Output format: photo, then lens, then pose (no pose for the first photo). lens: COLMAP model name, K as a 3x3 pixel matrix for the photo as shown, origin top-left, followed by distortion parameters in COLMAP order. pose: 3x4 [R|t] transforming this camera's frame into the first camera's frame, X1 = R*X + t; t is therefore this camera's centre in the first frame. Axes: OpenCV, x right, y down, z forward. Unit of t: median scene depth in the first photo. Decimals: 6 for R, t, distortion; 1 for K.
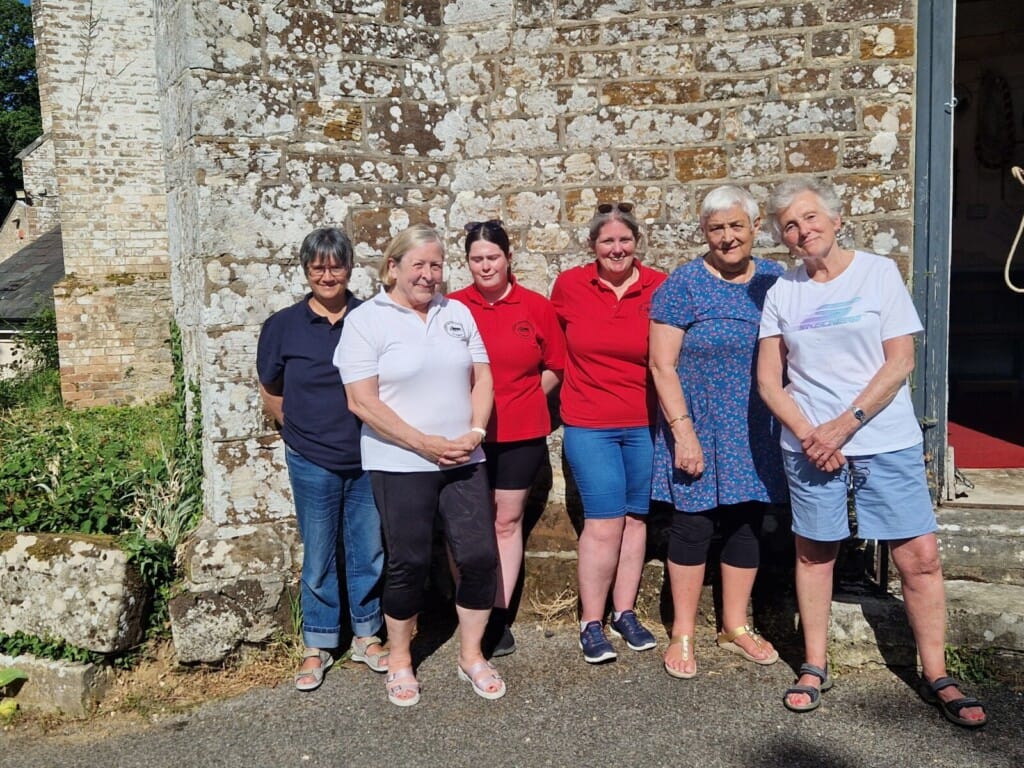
lens RADIAL K [[1036.9, 0, 496.8], [0, 1036.9, 390.1], [0, 0, 1]] dist [0.056489, 0.000000]
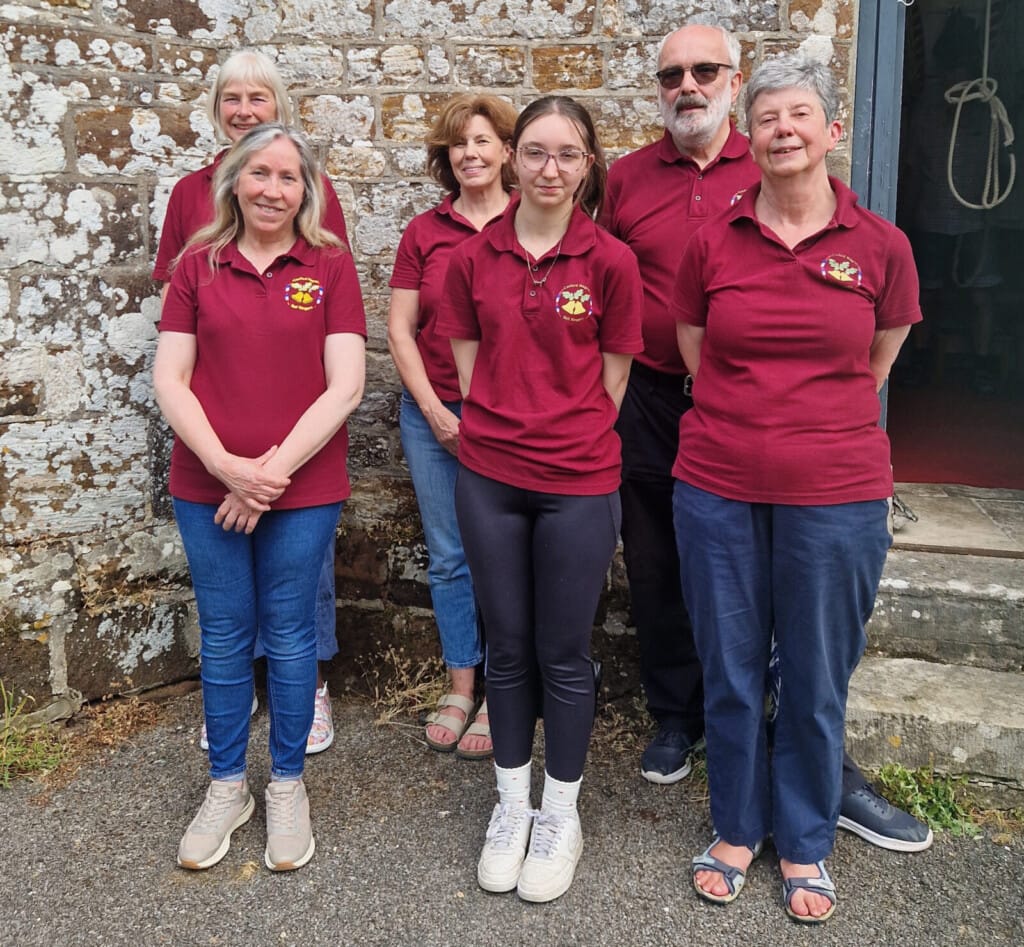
lens RADIAL K [[1139.5, 0, 438.3], [0, 1139.5, 311.9], [0, 0, 1]] dist [0.079028, 0.000000]
pose [[0.994950, 0.031076, 0.095437, 0.035513], [-0.029189, 0.999351, -0.021105, -0.027849], [-0.096031, 0.018213, 0.995212, 0.219180]]
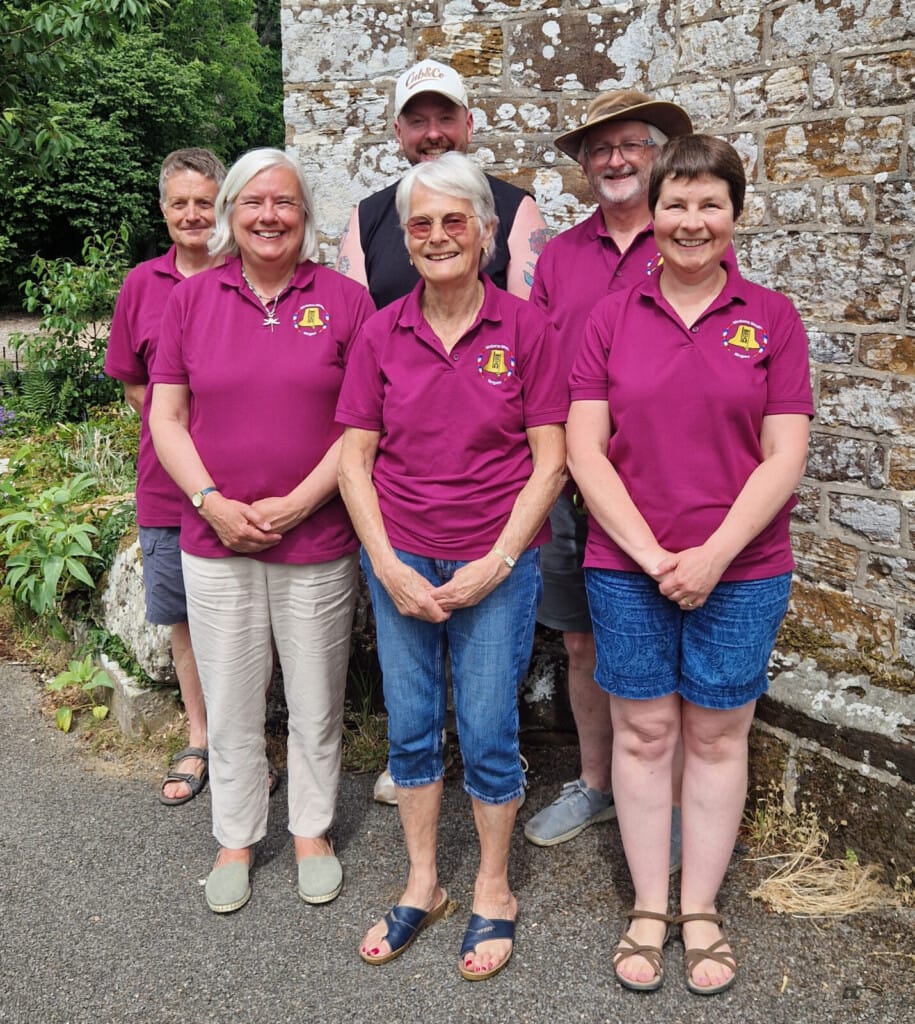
lens RADIAL K [[1130.5, 0, 460.1], [0, 1130.5, 439.8], [0, 0, 1]] dist [0.053216, 0.000000]
pose [[0.801124, 0.115793, -0.587190, 0.355310], [-0.082598, 0.993108, 0.083148, -0.052199], [0.592771, -0.018111, 0.805167, 0.353534]]
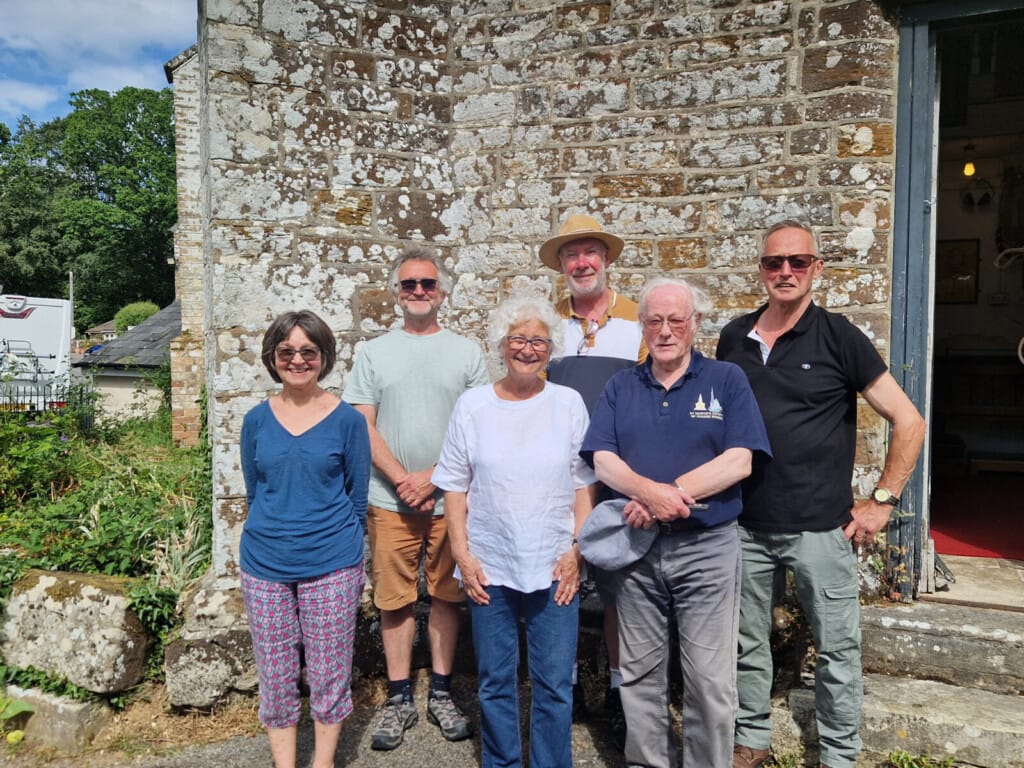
lens RADIAL K [[890.6, 0, 500.2], [0, 890.6, 388.2], [0, 0, 1]] dist [0.076643, -0.067730]
pose [[0.993930, 0.036536, -0.103774, 0.111905], [-0.041557, 0.998047, -0.046643, -0.033100], [0.101867, 0.050672, 0.993507, 0.097020]]
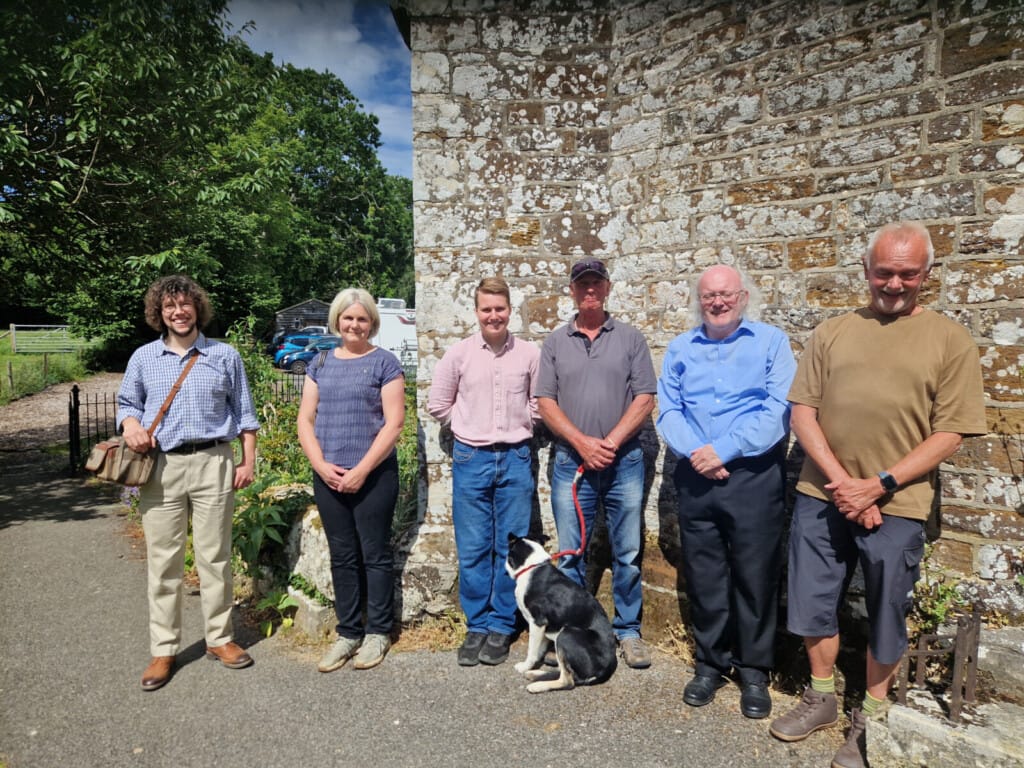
lens RADIAL K [[683.9, 0, 503.5], [0, 683.9, 380.0], [0, 0, 1]] dist [0.060934, -0.053704]
pose [[0.876944, 0.053656, -0.477588, 0.262986], [-0.068488, 0.997558, -0.013683, -0.057240], [0.475687, 0.044708, 0.878478, 0.235929]]
